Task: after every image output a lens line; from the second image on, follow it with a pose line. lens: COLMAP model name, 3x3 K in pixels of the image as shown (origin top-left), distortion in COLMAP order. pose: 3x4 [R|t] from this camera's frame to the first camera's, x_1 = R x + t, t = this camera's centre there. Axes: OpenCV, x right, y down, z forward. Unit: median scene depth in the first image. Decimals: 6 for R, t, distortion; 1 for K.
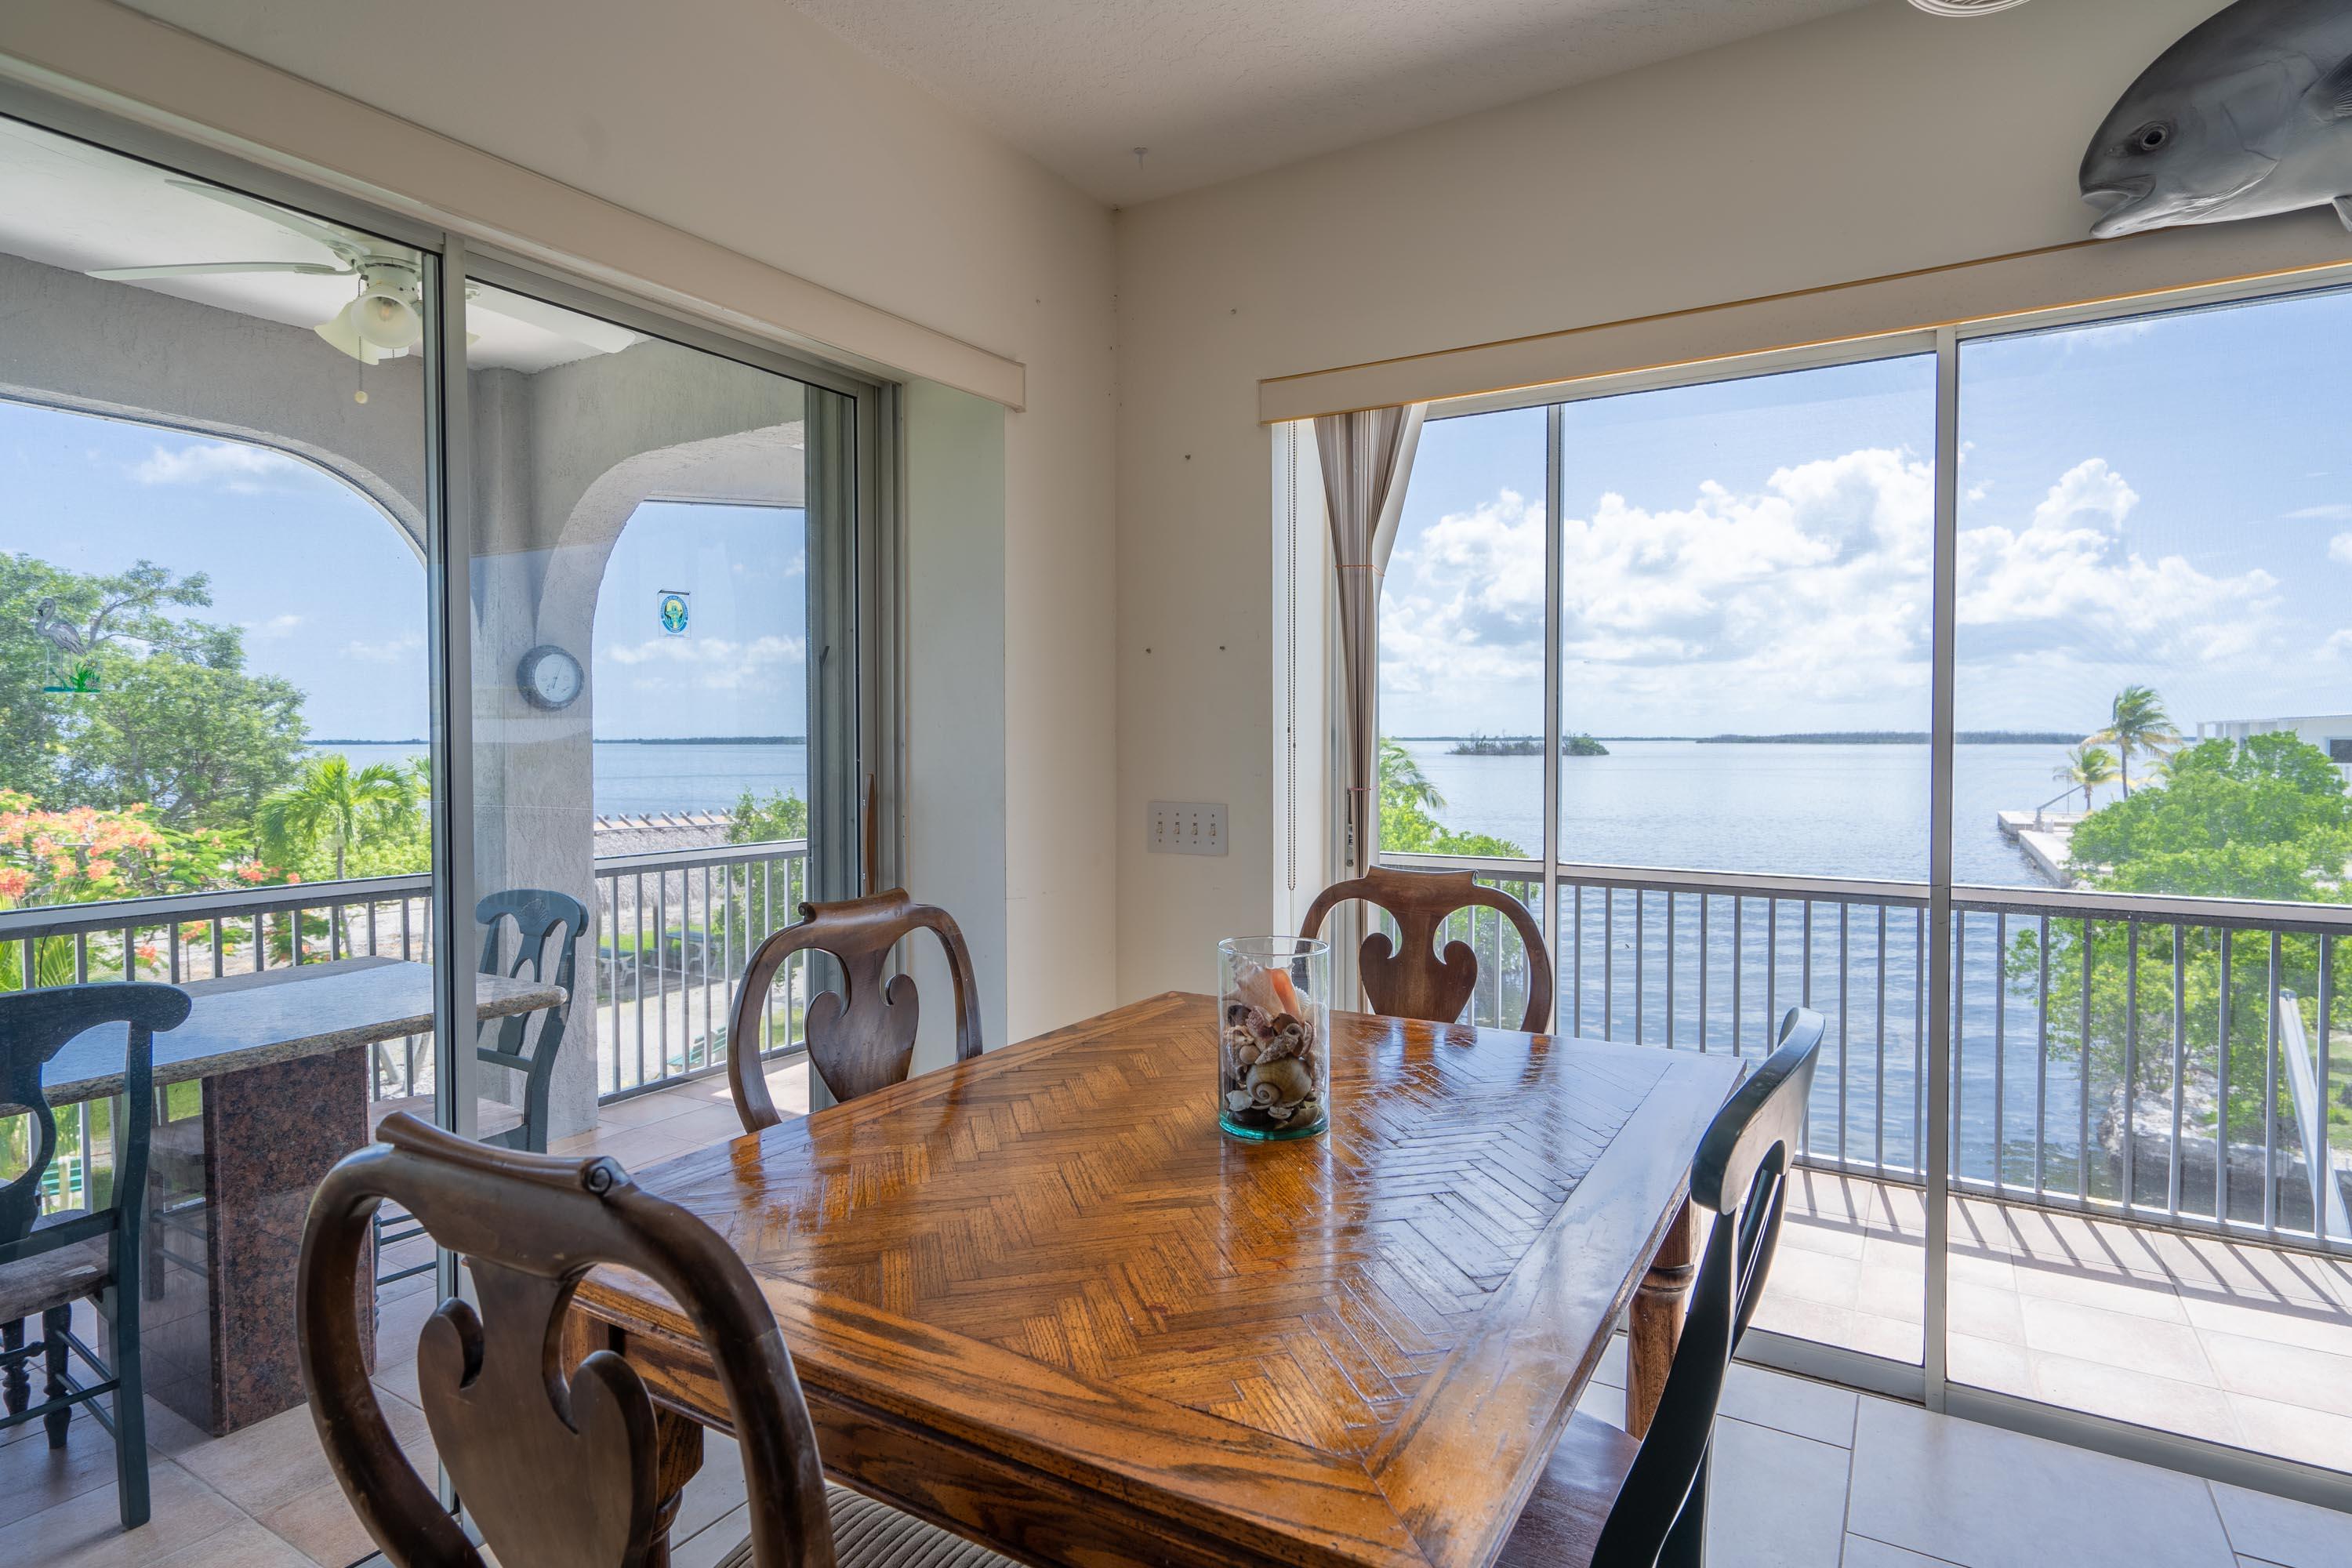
lens RADIAL K [[1231.1, 0, 1186.0], [0, 1231.1, 759.2], [0, 0, 1]] dist [0.004518, 0.000894]
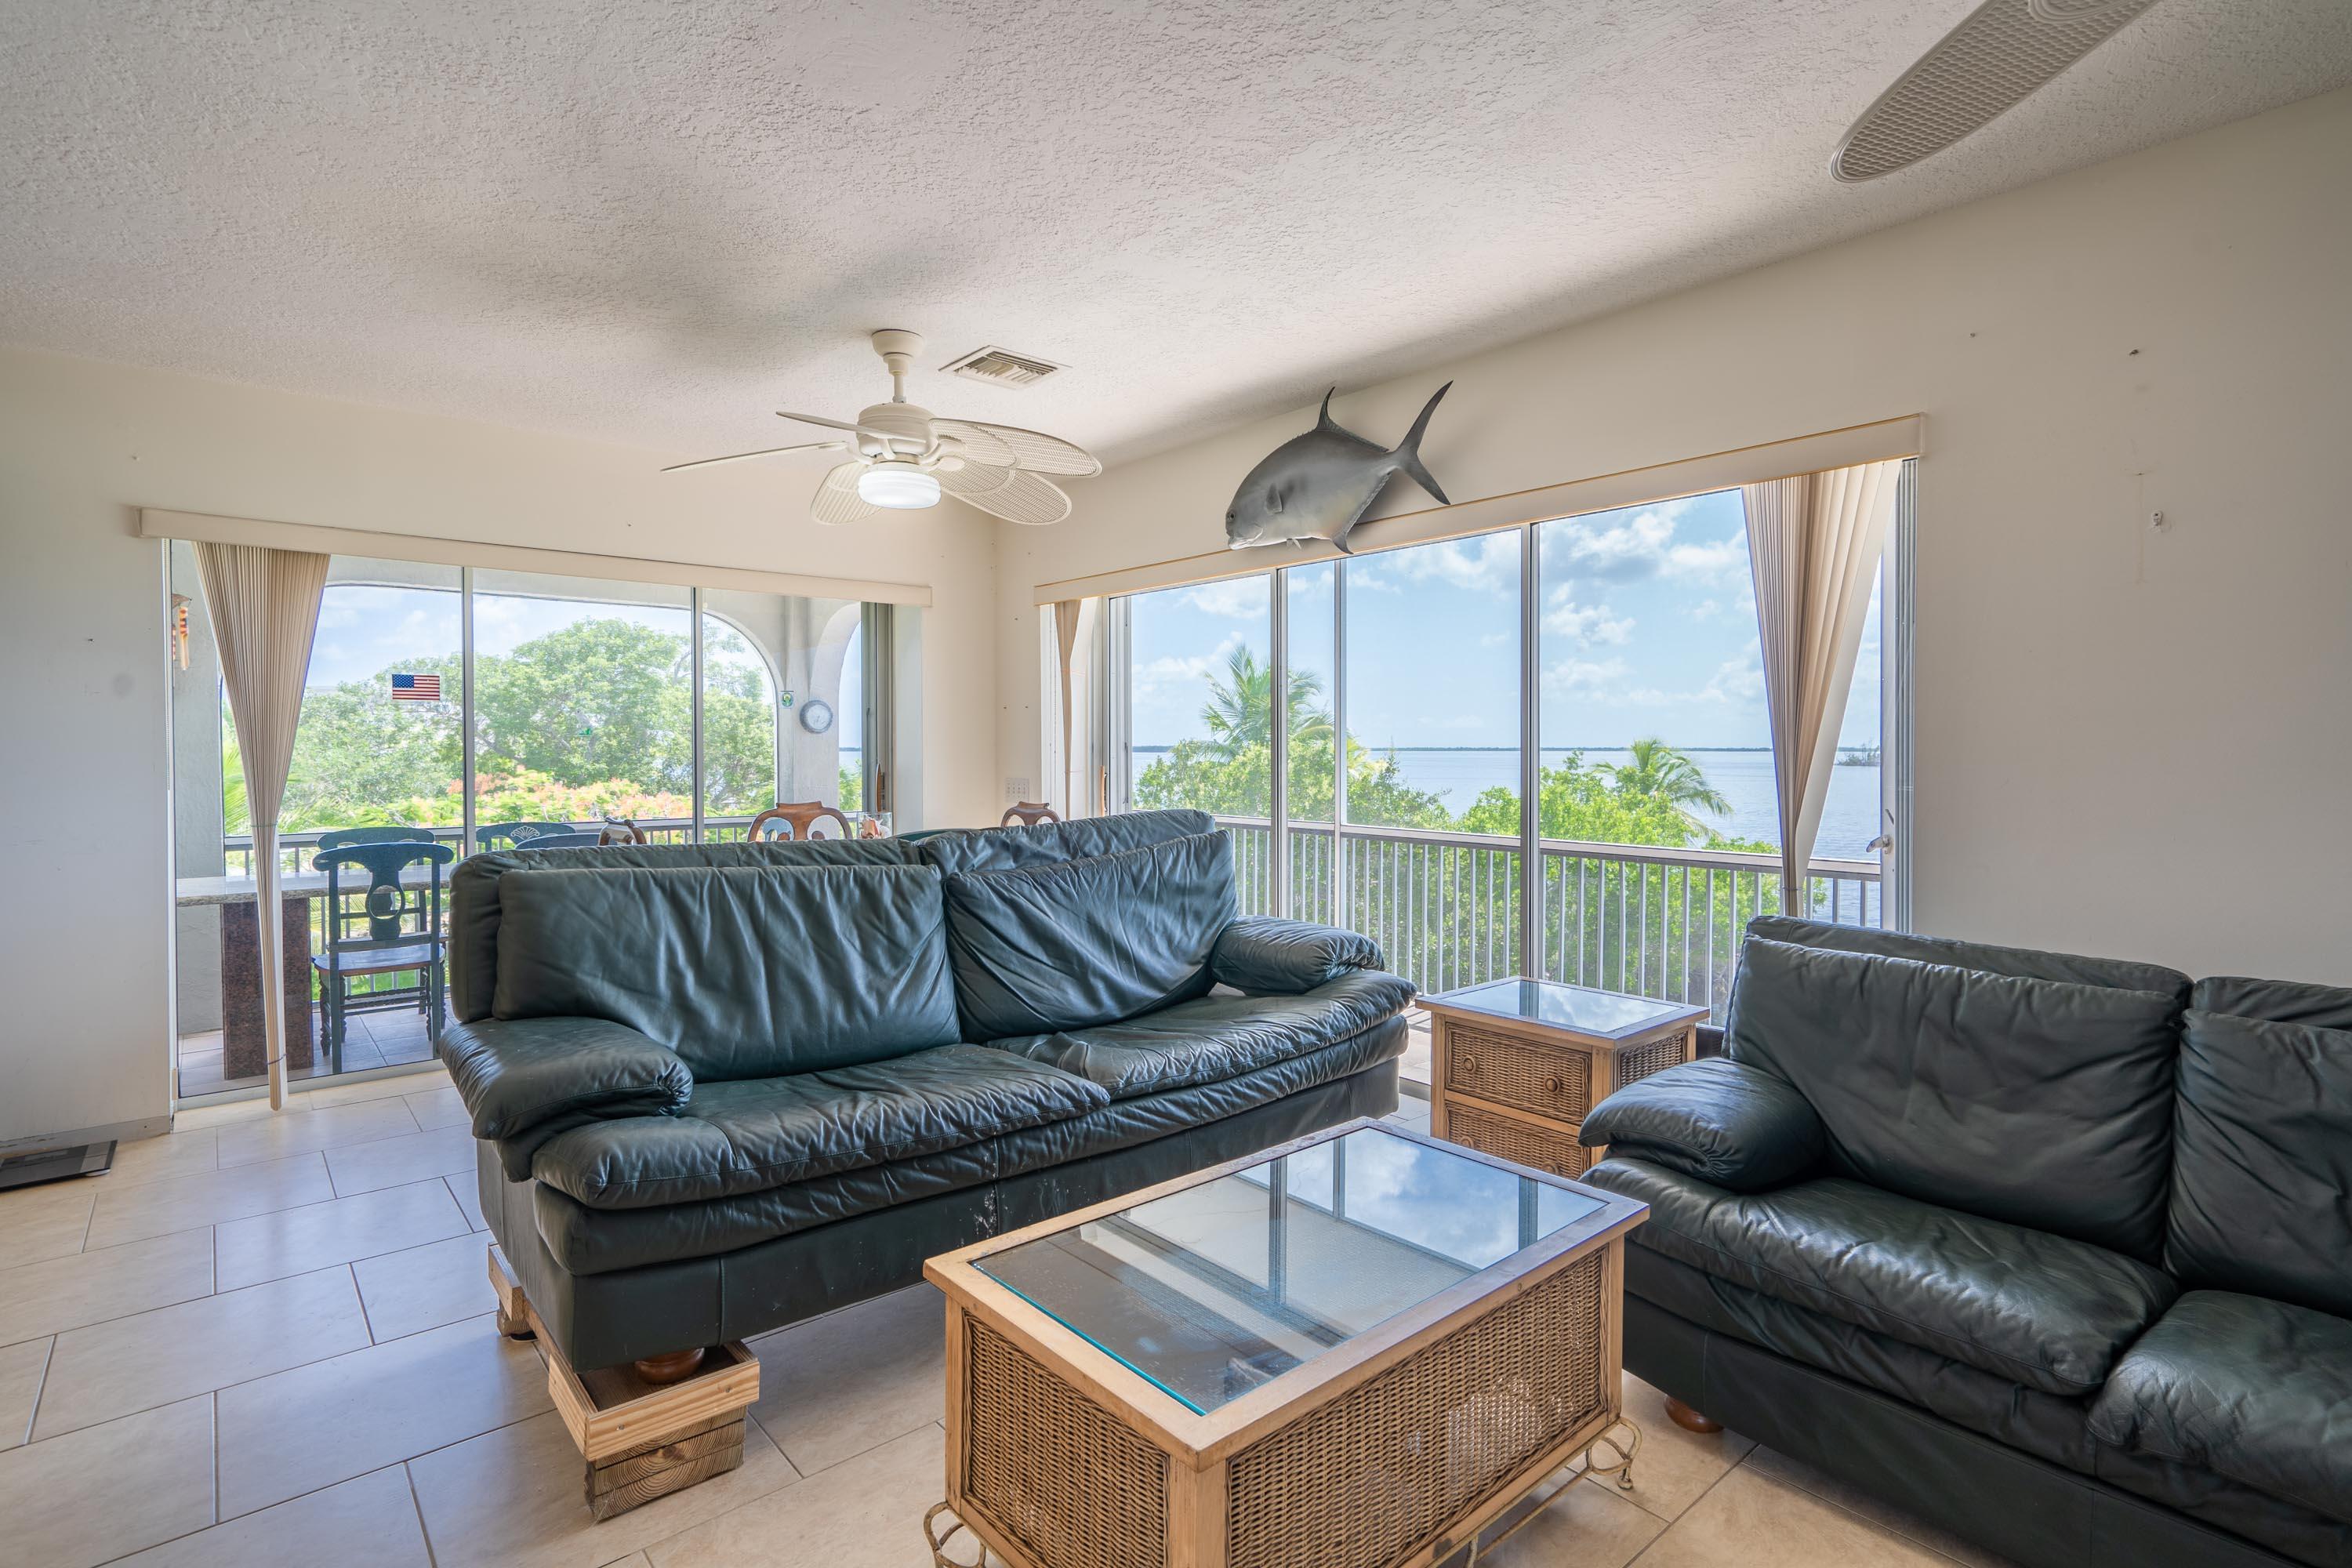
lens RADIAL K [[1143.6, 0, 1186.0], [0, 1143.6, 773.2], [0, 0, 1]] dist [0.004453, 0.000032]
pose [[0.950943, 0.008774, -0.309241, 0.062952], [-0.006995, 0.999952, 0.006860, 0.000696], [0.309287, -0.004360, 0.950959, -0.056688]]
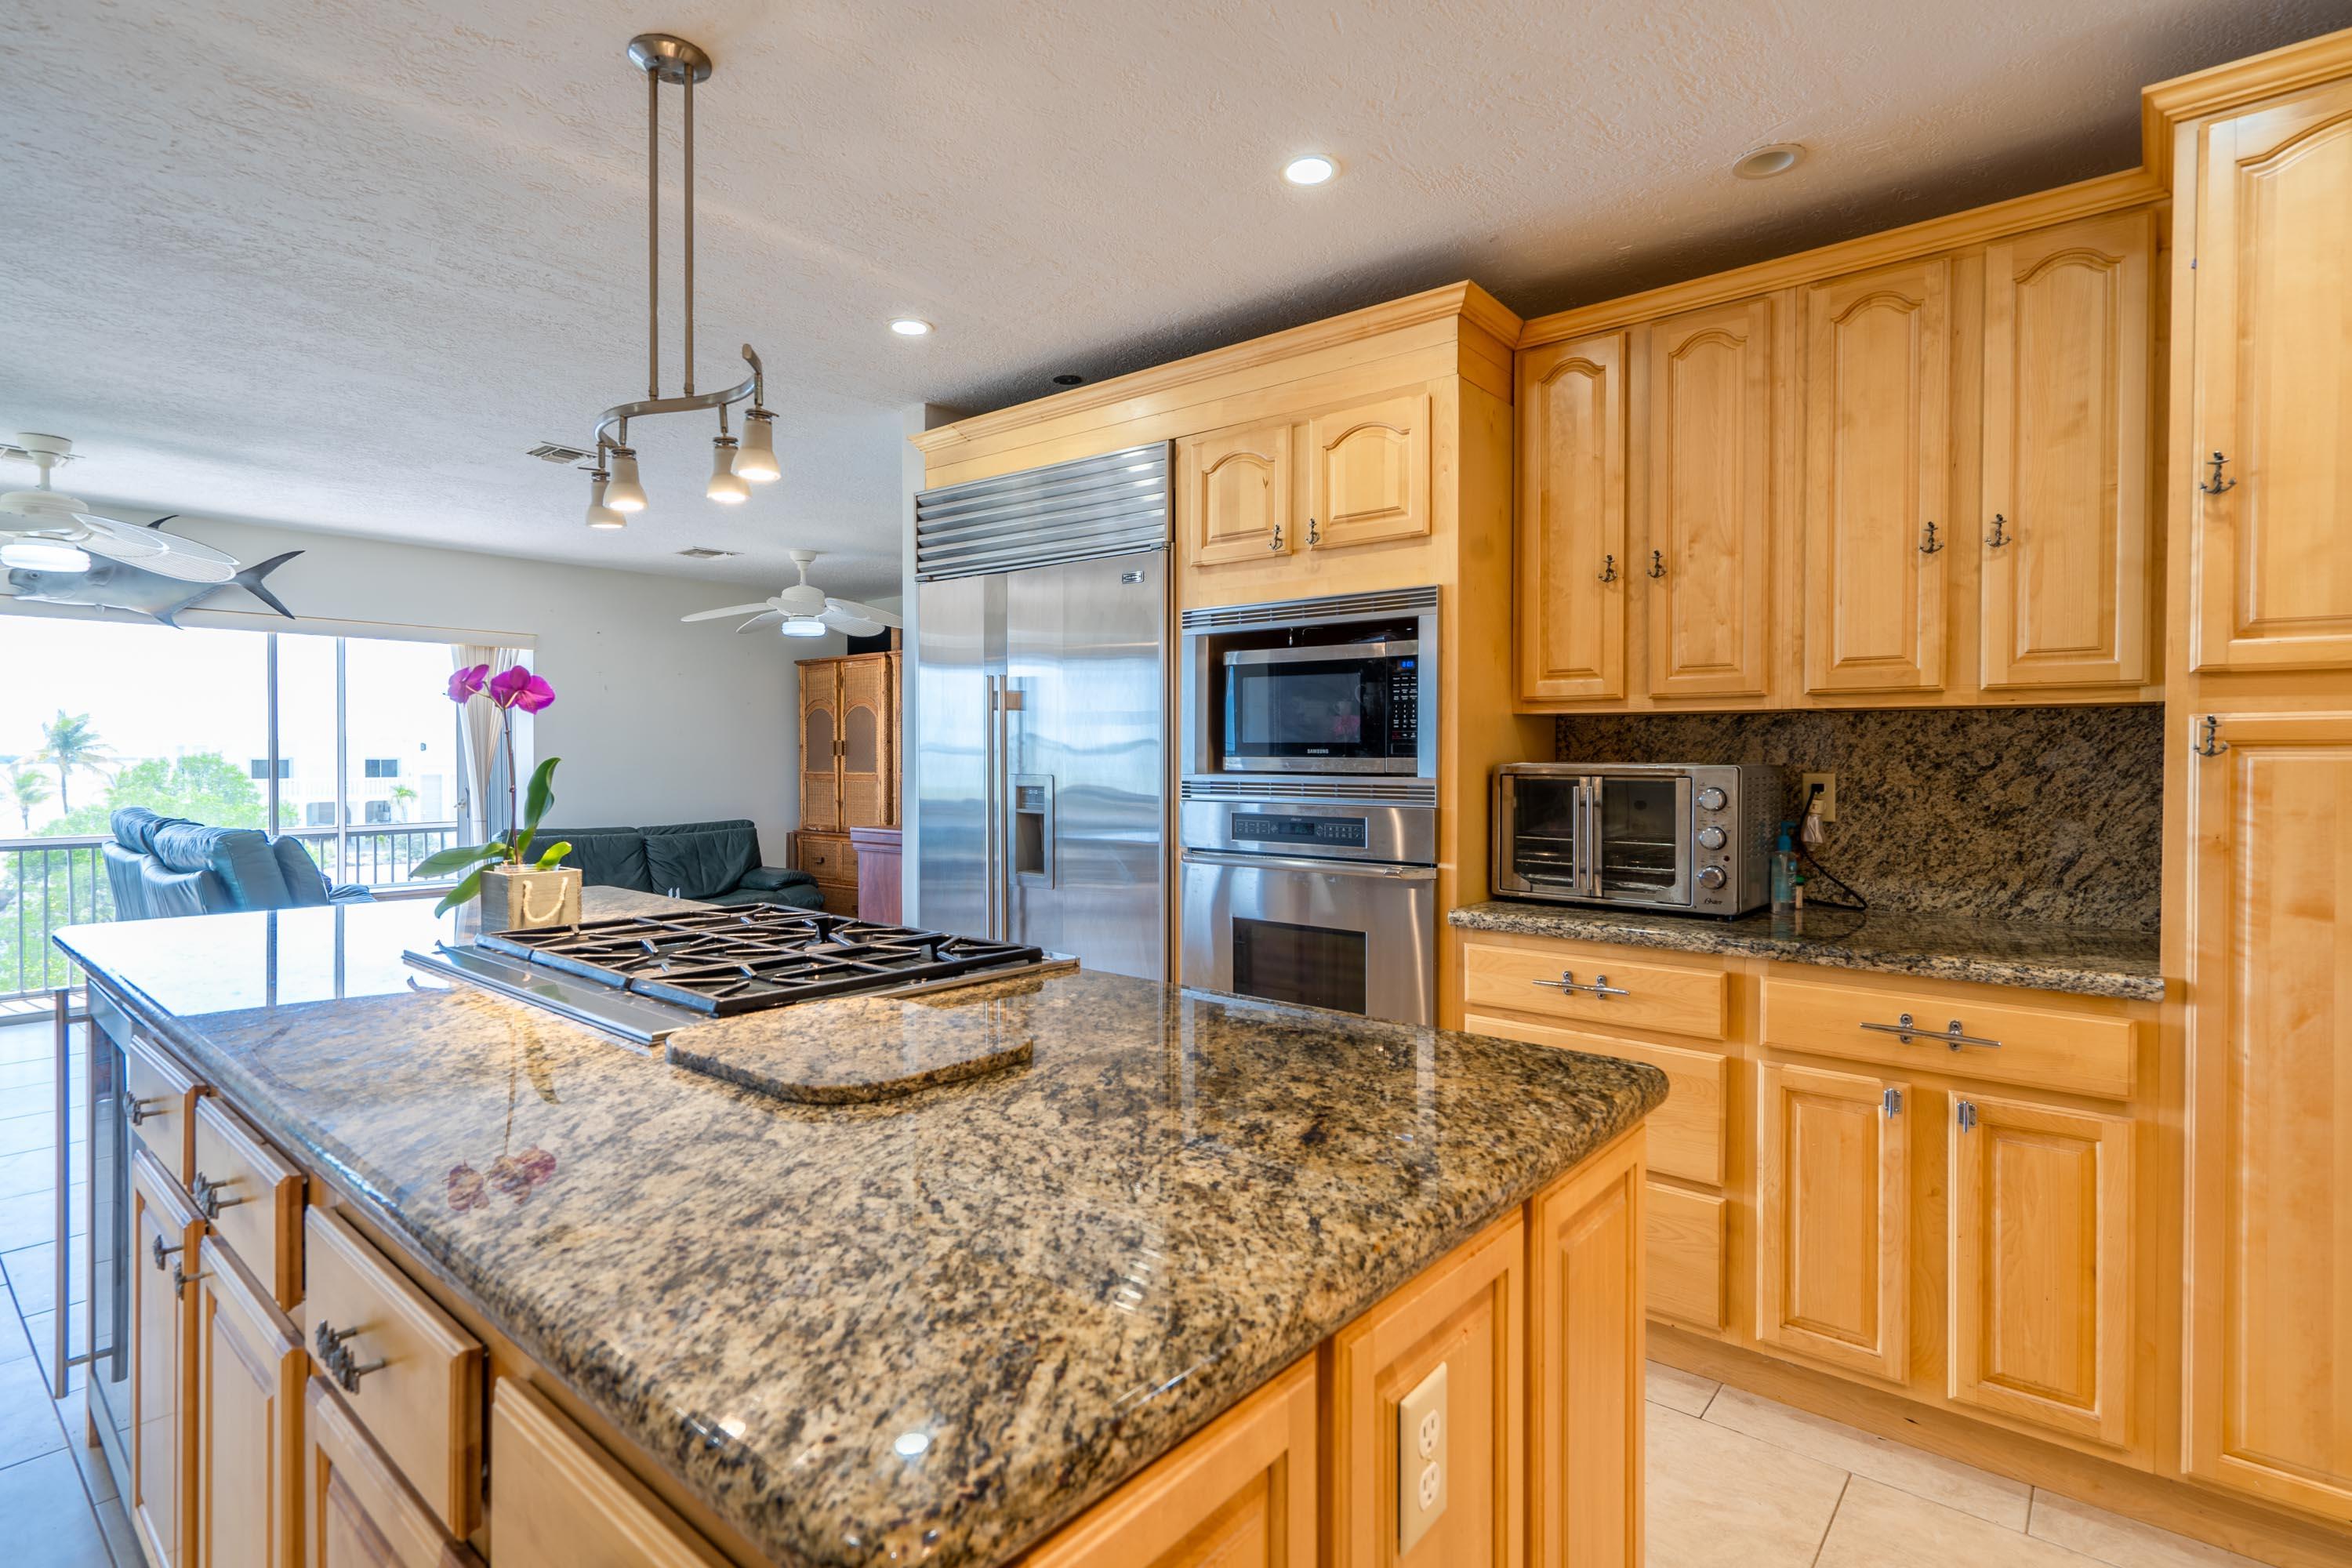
lens RADIAL K [[1143.6, 0, 1178.7], [0, 1143.6, 789.4], [0, 0, 1]] dist [0.004453, 0.000032]
pose [[0.150706, -0.024257, 0.988281, -0.075599], [0.014169, 0.999649, 0.022375, 0.001136], [-0.988477, 0.010631, 0.150997, -0.103965]]
